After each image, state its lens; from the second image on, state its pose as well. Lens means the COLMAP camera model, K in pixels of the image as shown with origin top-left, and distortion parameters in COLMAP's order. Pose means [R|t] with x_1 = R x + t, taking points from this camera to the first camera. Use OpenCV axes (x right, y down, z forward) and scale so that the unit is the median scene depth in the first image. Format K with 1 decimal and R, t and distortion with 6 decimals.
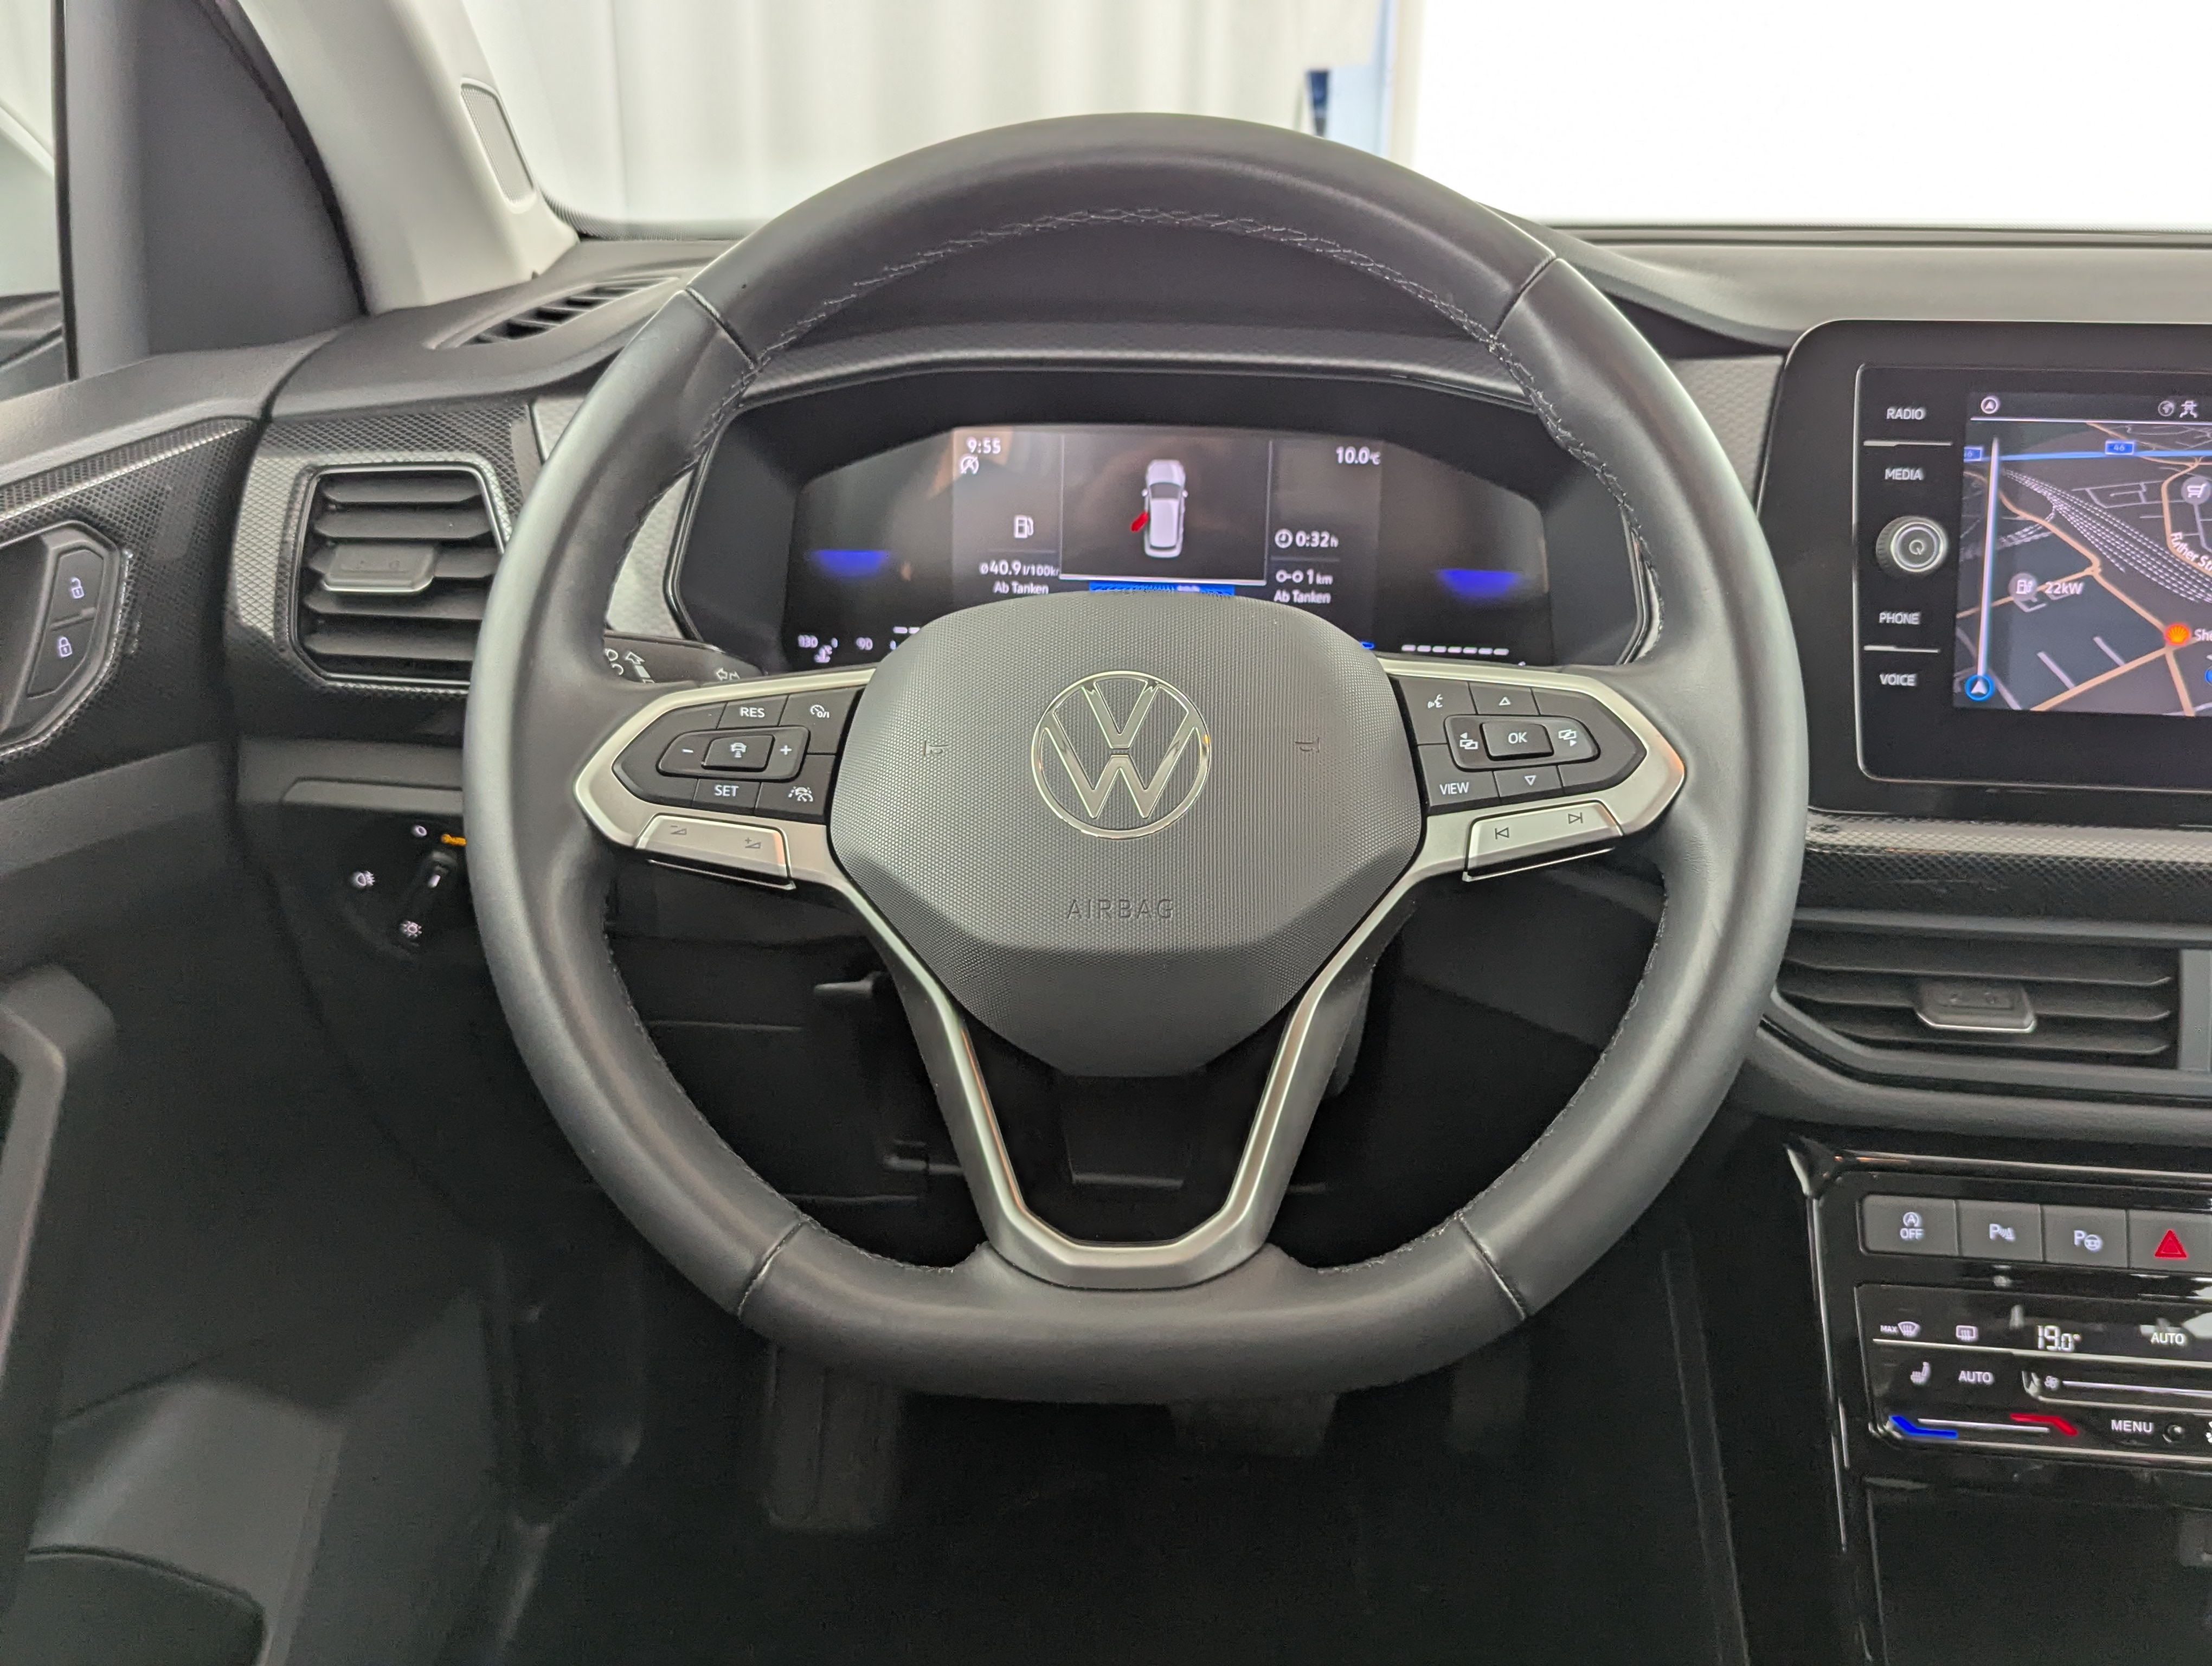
lens RADIAL K [[1988.7, 0, 1107.0], [0, 1988.7, 793.4], [0, 0, 1]] dist [0.033301, -0.010656]
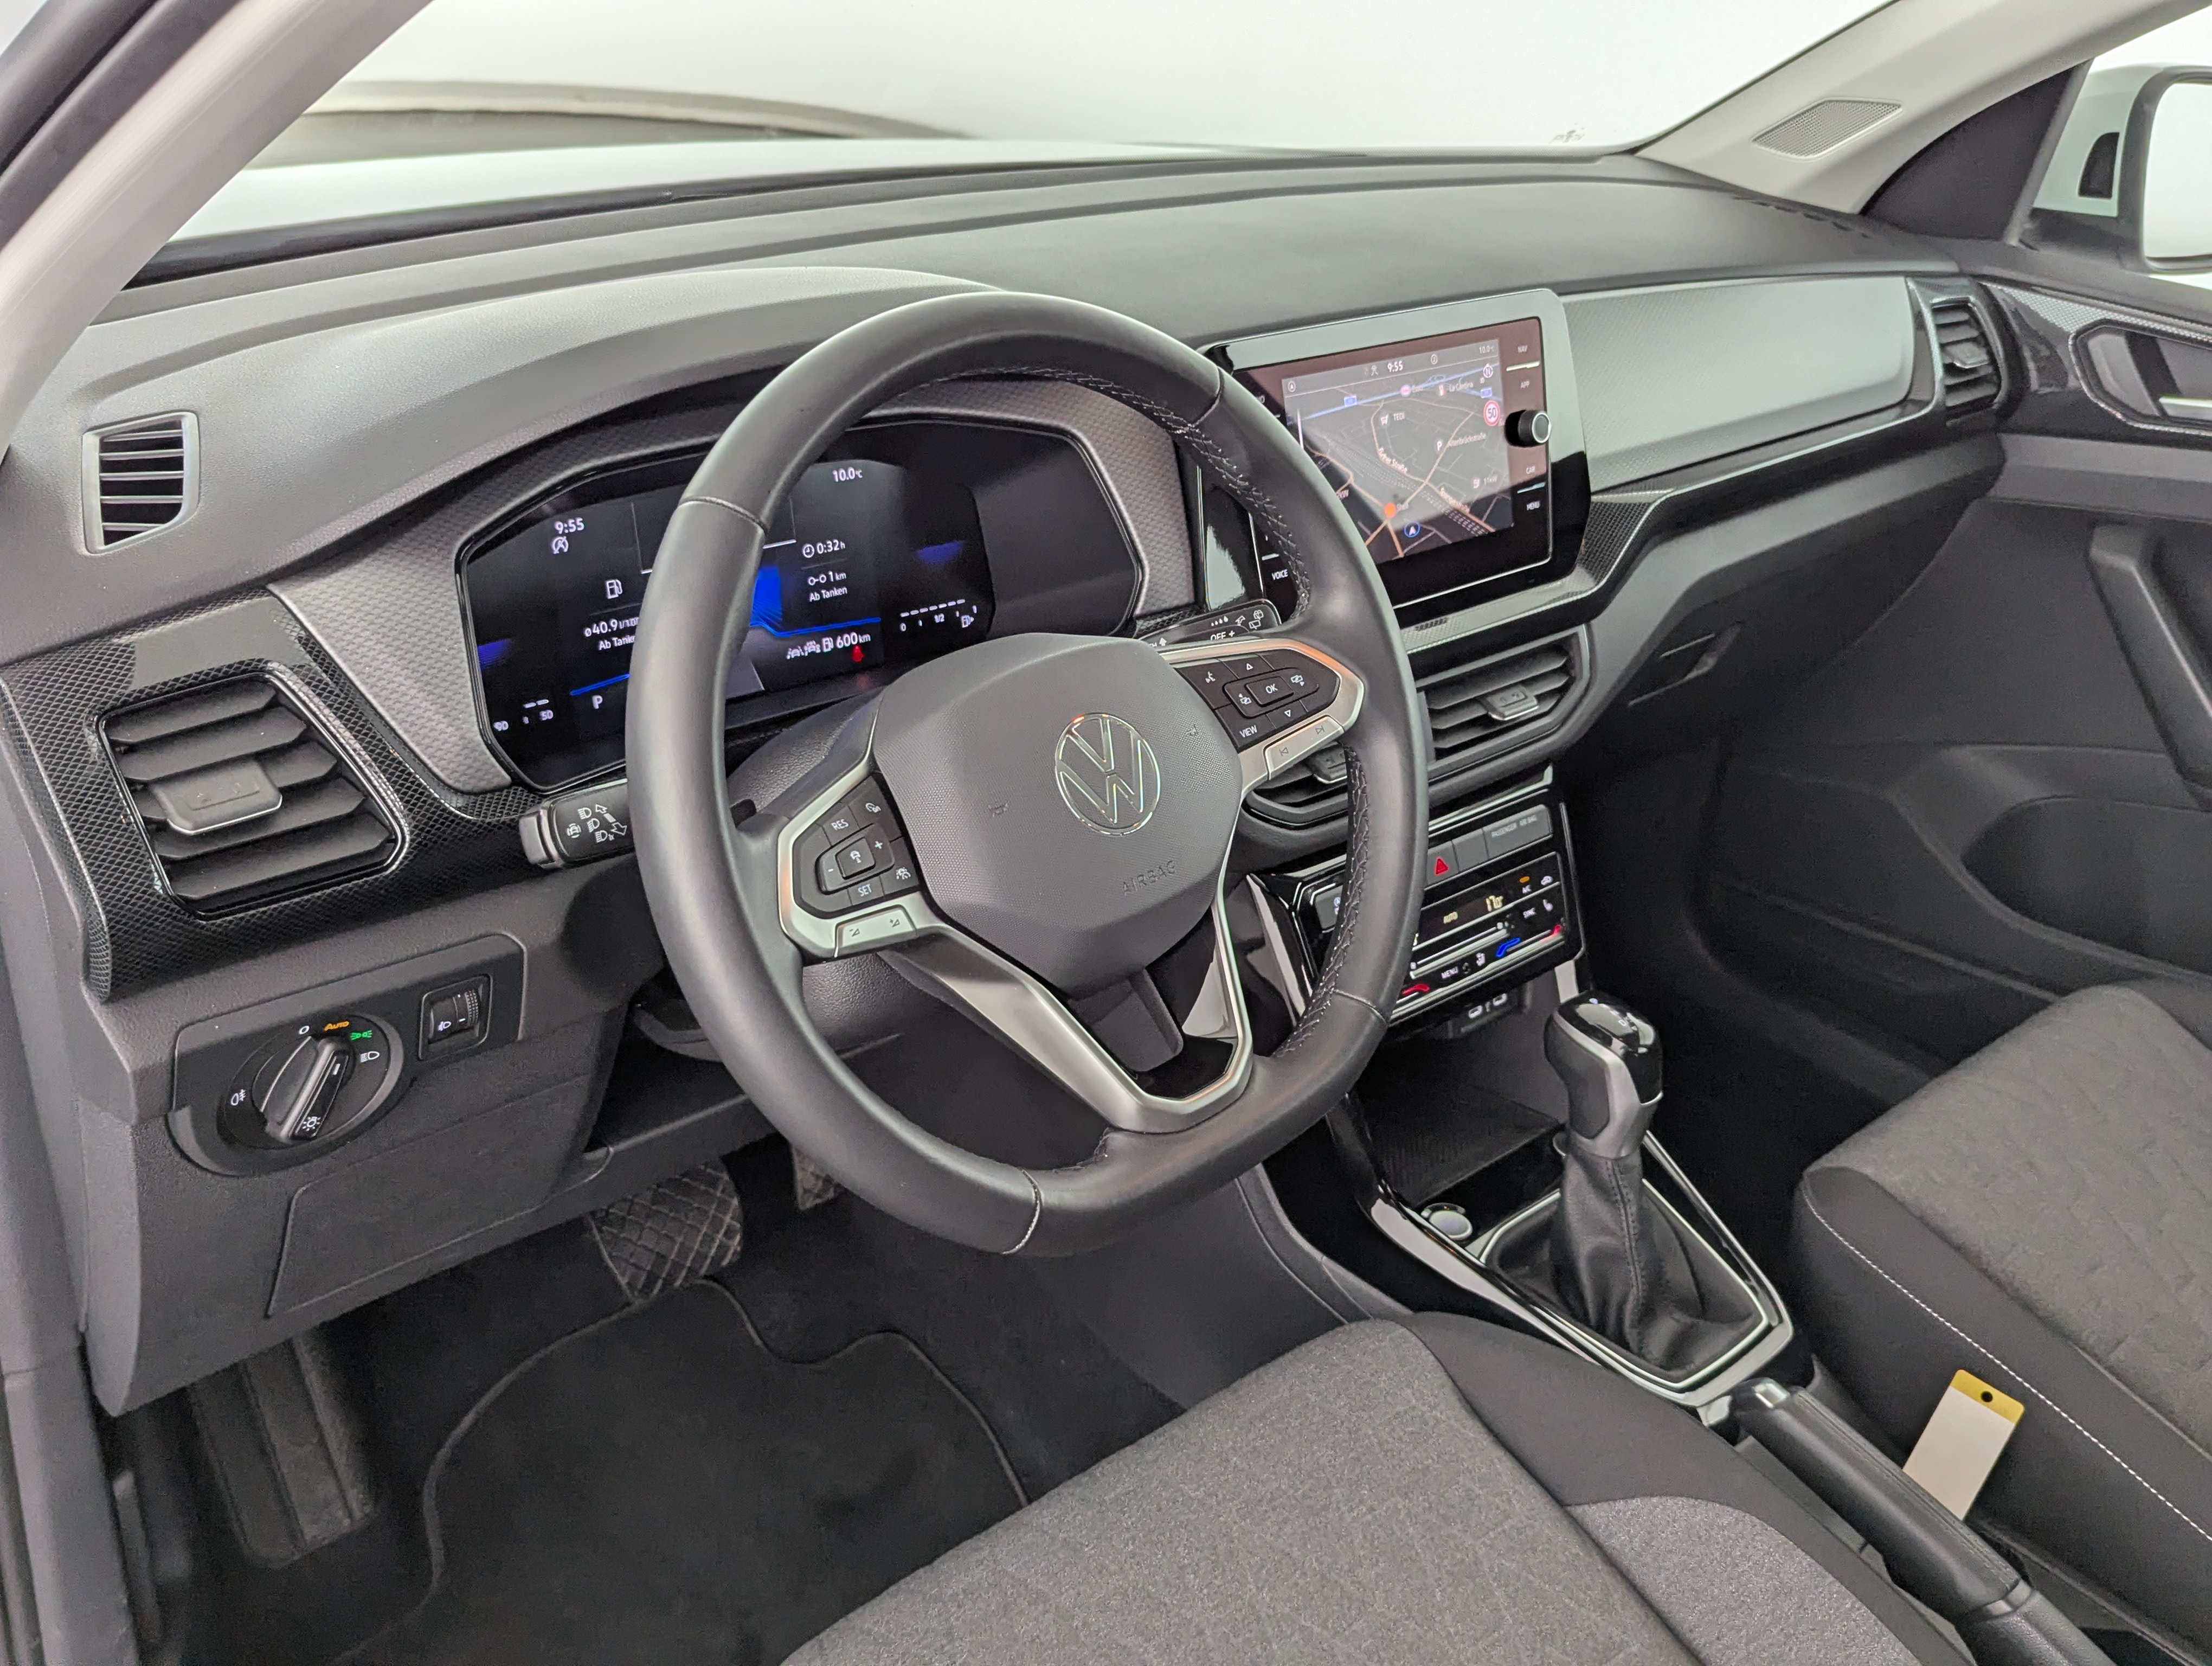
lens RADIAL K [[1988.7, 0, 1108.1], [0, 1988.7, 829.7], [0, 0, 1]] dist [0.033301, -0.010656]
pose [[0.696030, -0.307060, 0.649043, -0.751383], [0.202508, 0.951197, 0.232840, -0.253720], [-0.688864, -0.030628, 0.724244, -0.022097]]
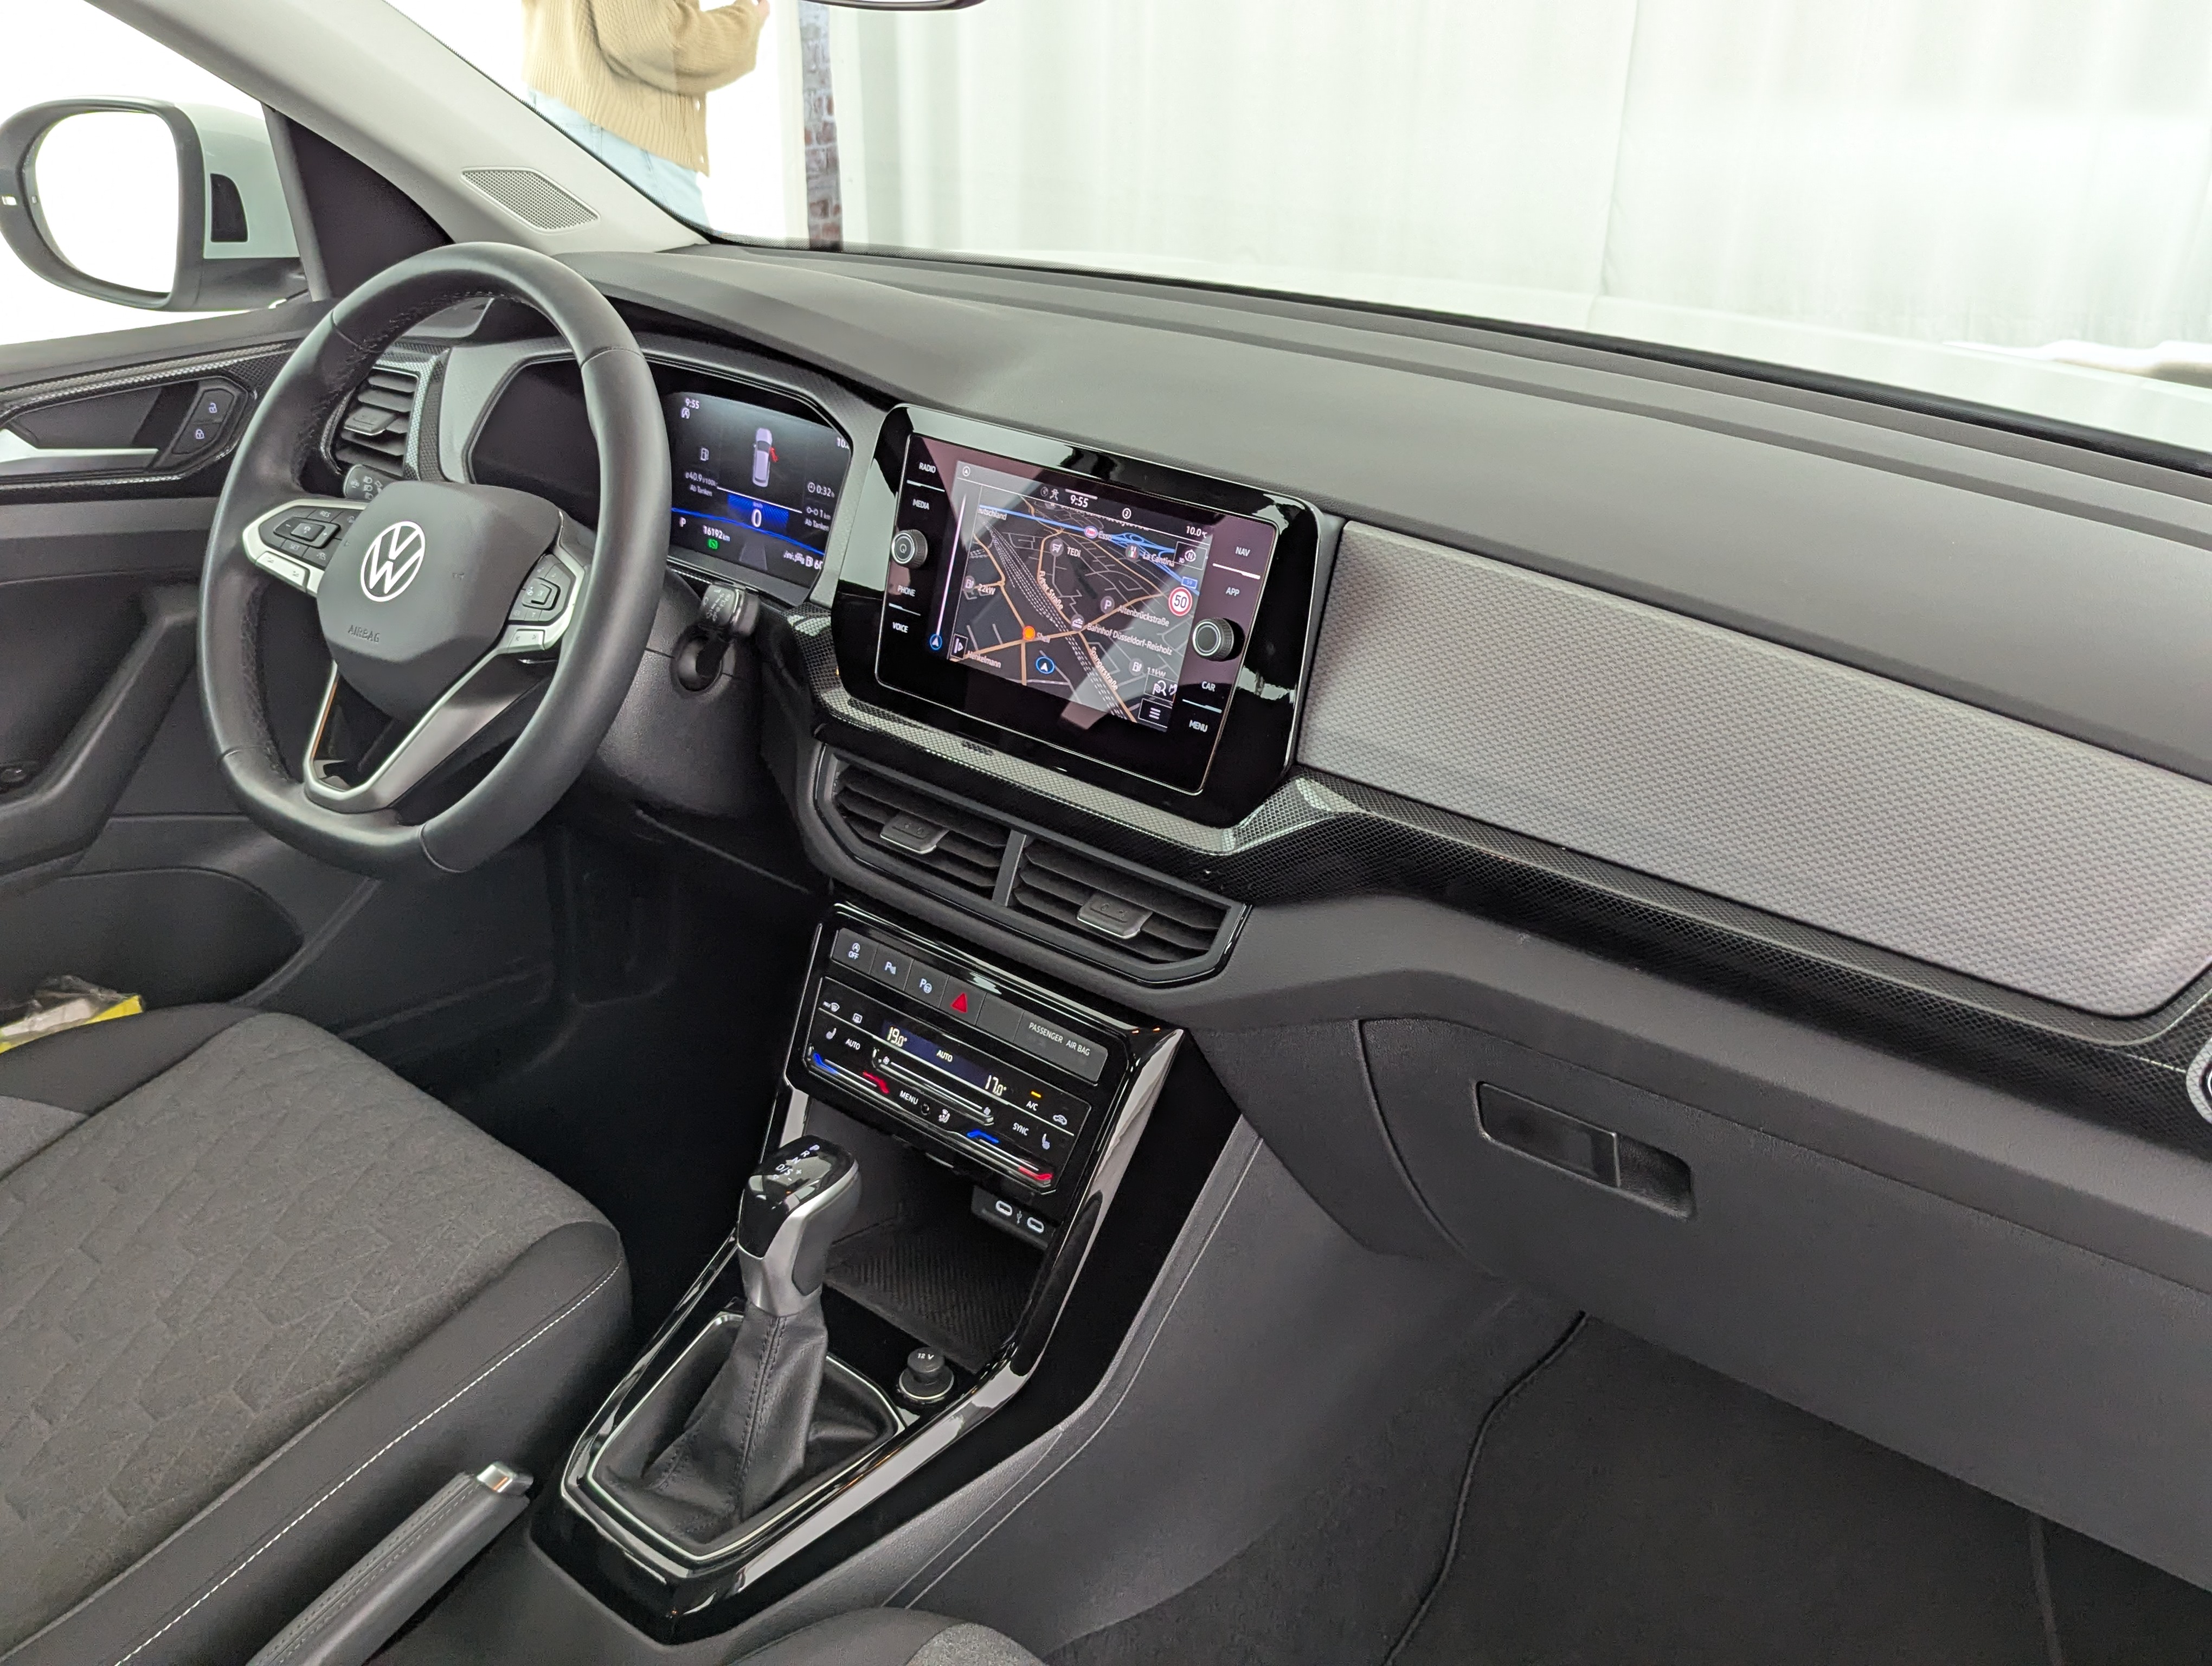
lens RADIAL K [[1988.7, 0, 1158.6], [0, 1988.7, 803.6], [0, 0, 1]] dist [0.033301, -0.010656]
pose [[0.831518, 0.245240, -0.498433, 1.435265], [-0.214958, 0.969423, 0.118371, -0.156938], [0.512222, 0.008715, 0.858809, -0.303224]]
